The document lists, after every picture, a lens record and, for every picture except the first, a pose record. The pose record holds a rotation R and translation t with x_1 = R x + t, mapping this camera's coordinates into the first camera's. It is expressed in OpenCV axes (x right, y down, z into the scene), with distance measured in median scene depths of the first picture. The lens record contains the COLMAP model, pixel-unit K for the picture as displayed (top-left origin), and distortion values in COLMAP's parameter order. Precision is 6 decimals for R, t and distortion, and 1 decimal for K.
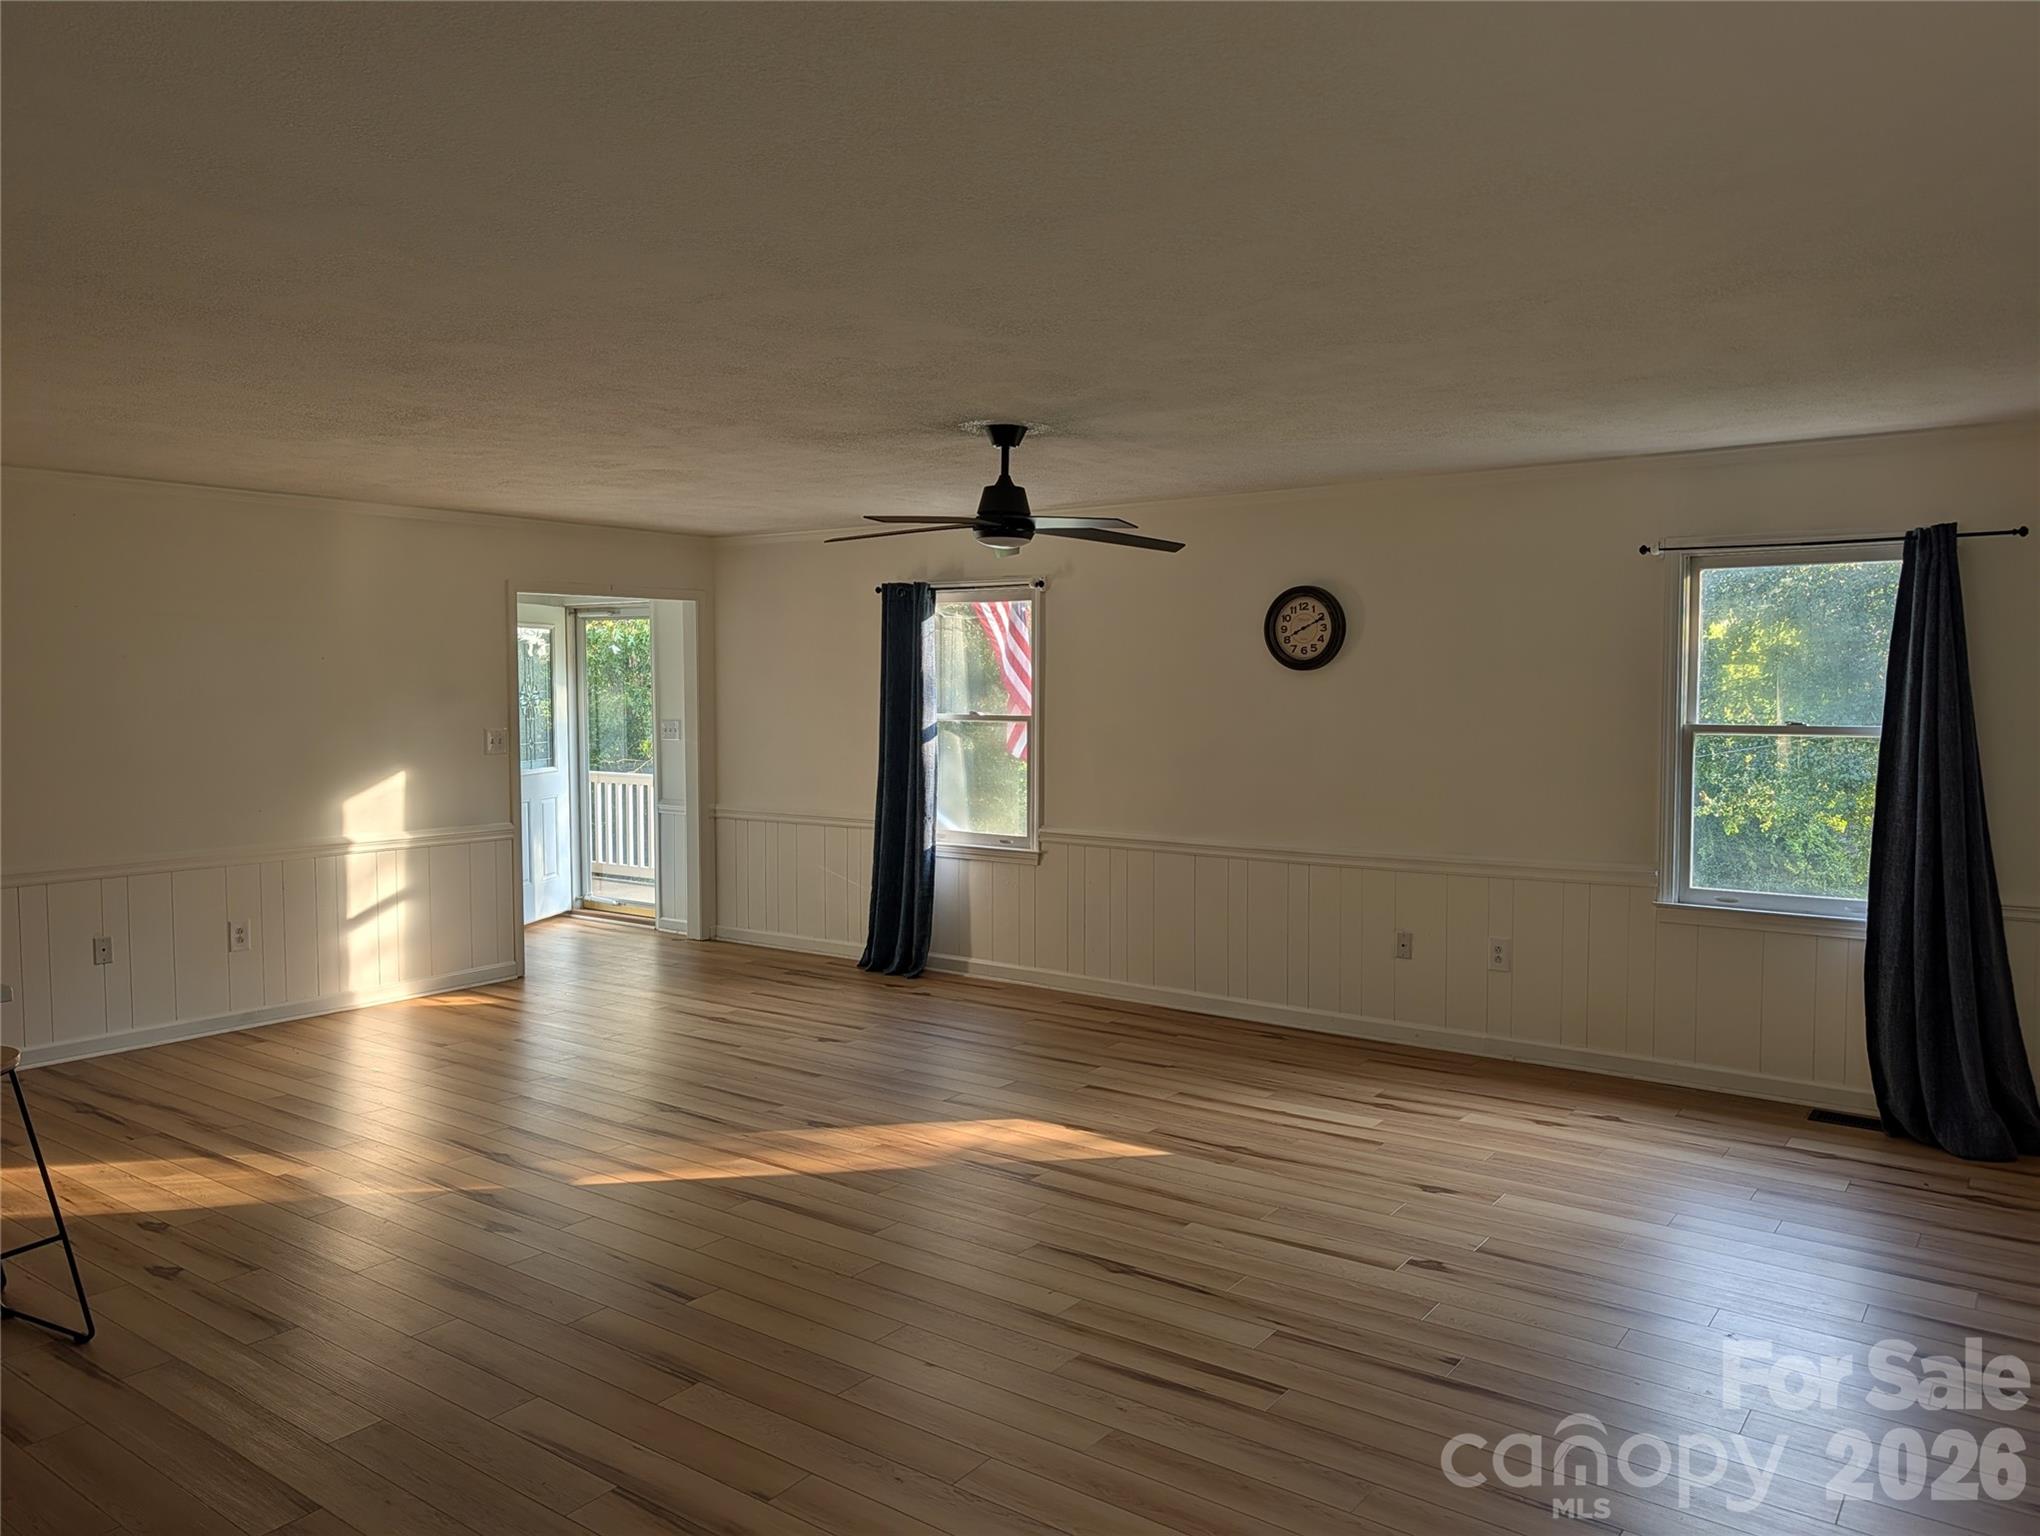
lens RADIAL K [[1458.7, 0, 1022.1], [0, 1458.7, 769.3], [0, 0, 1]] dist [0.009244, -0.000077]
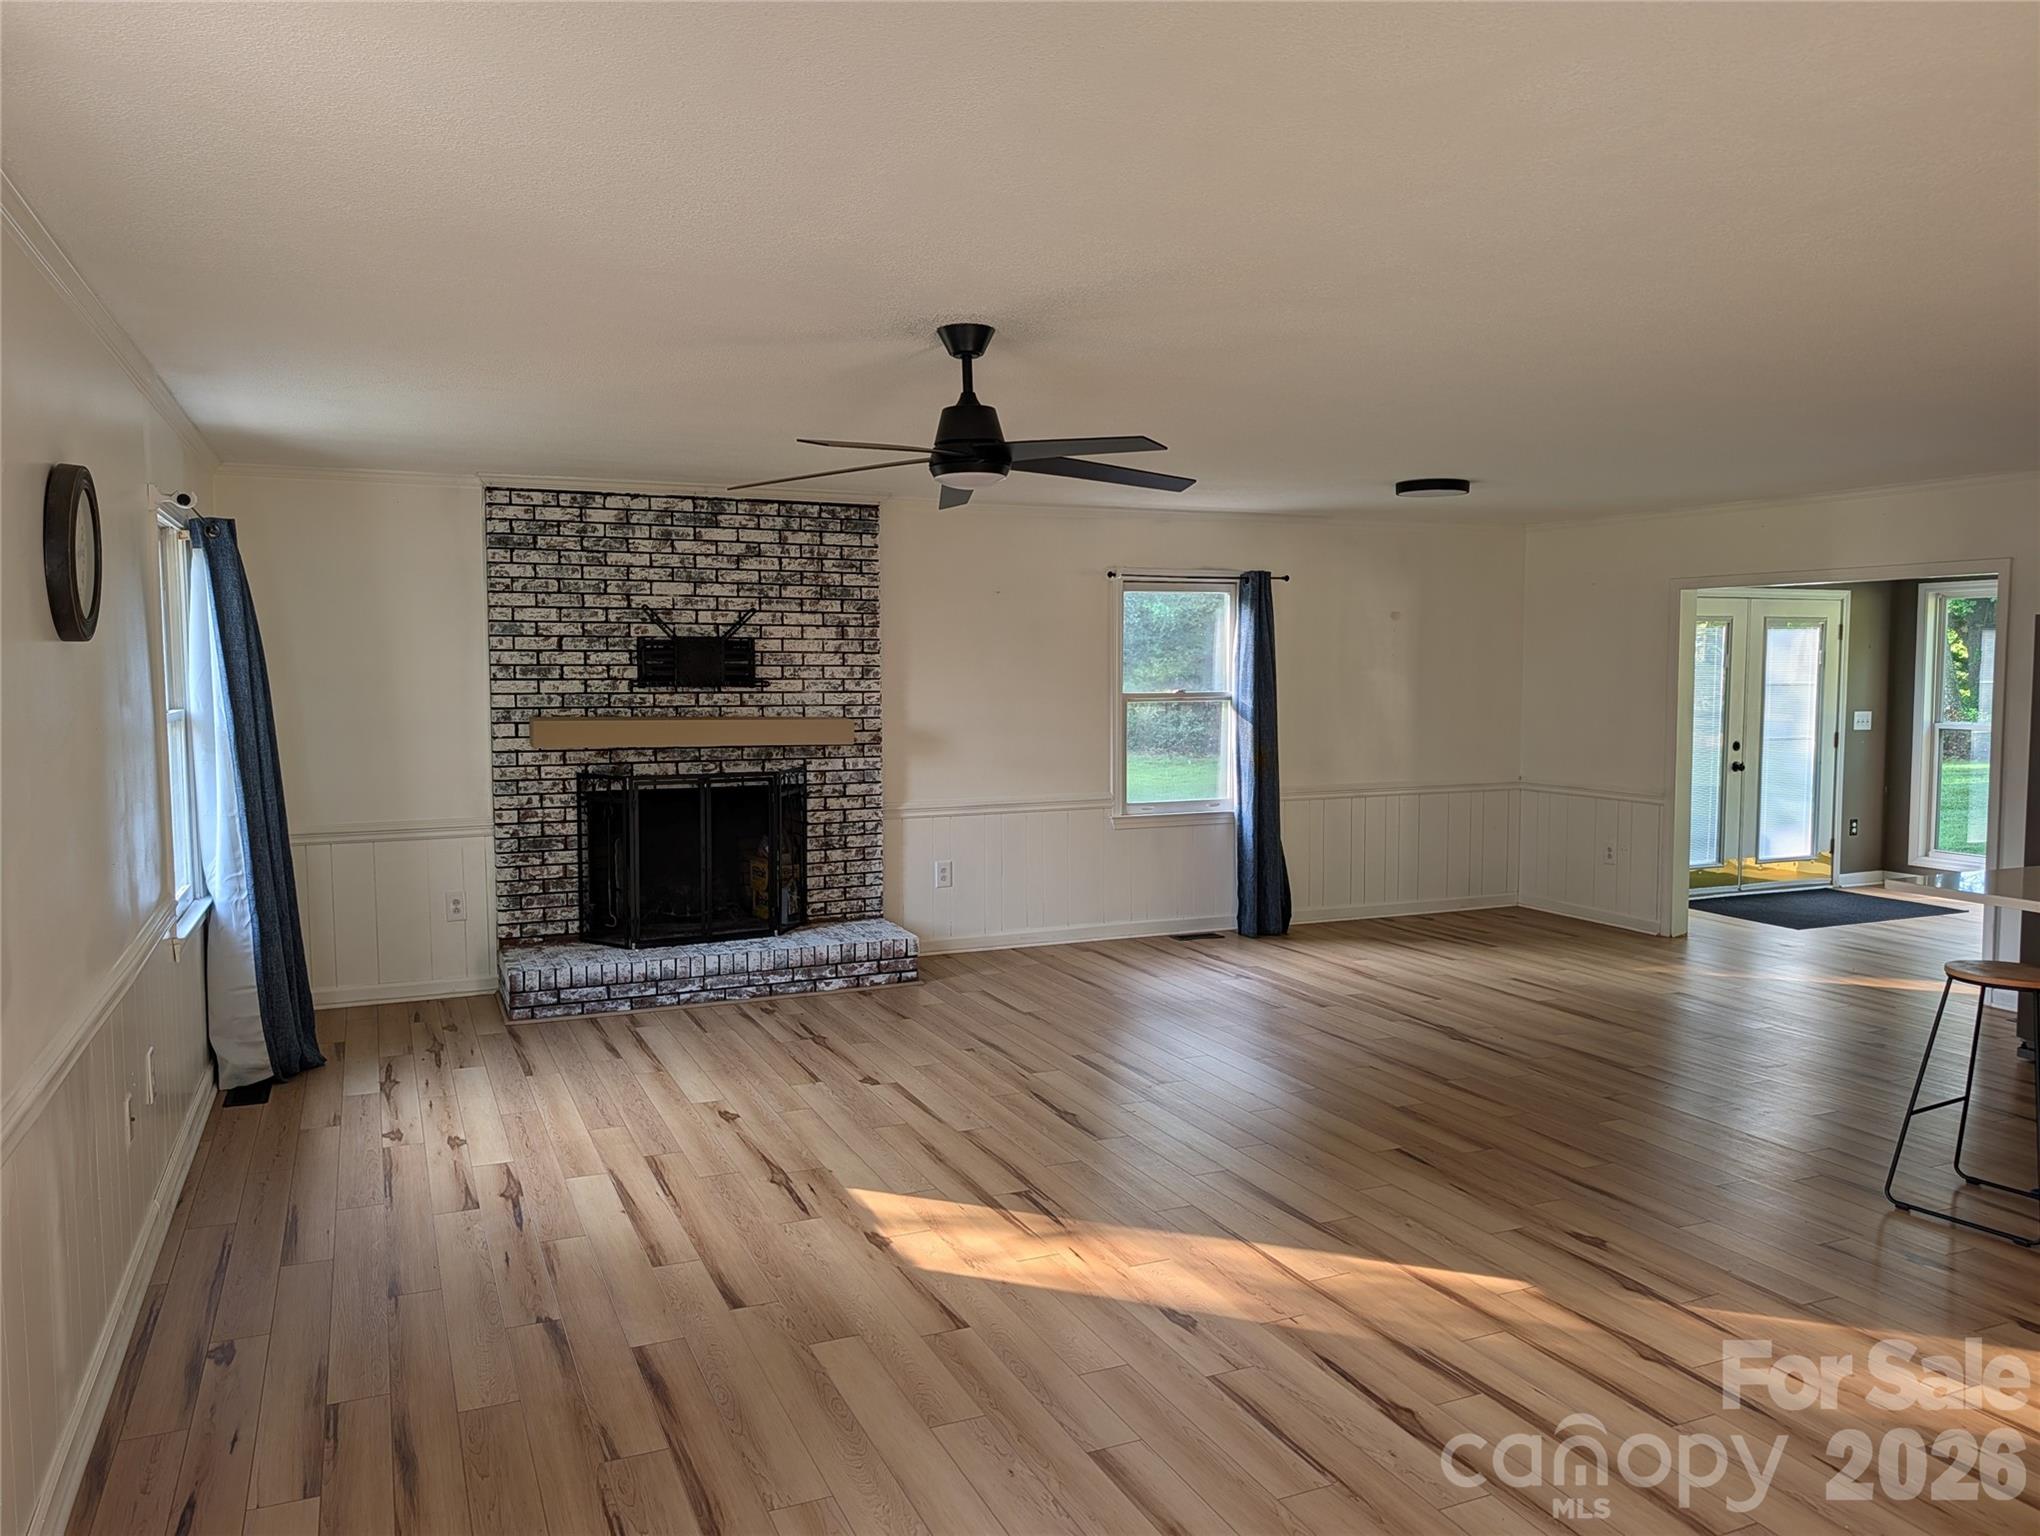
lens RADIAL K [[1458.7, 0, 1015.6], [0, 1458.7, 773.3], [0, 0, 1]] dist [0.009244, -0.000077]
pose [[-0.868820, -0.036405, 0.493788, -0.417673], [0.030616, 0.991435, 0.126963, -0.101485], [-0.494181, 0.125425, -0.860264, 1.670625]]
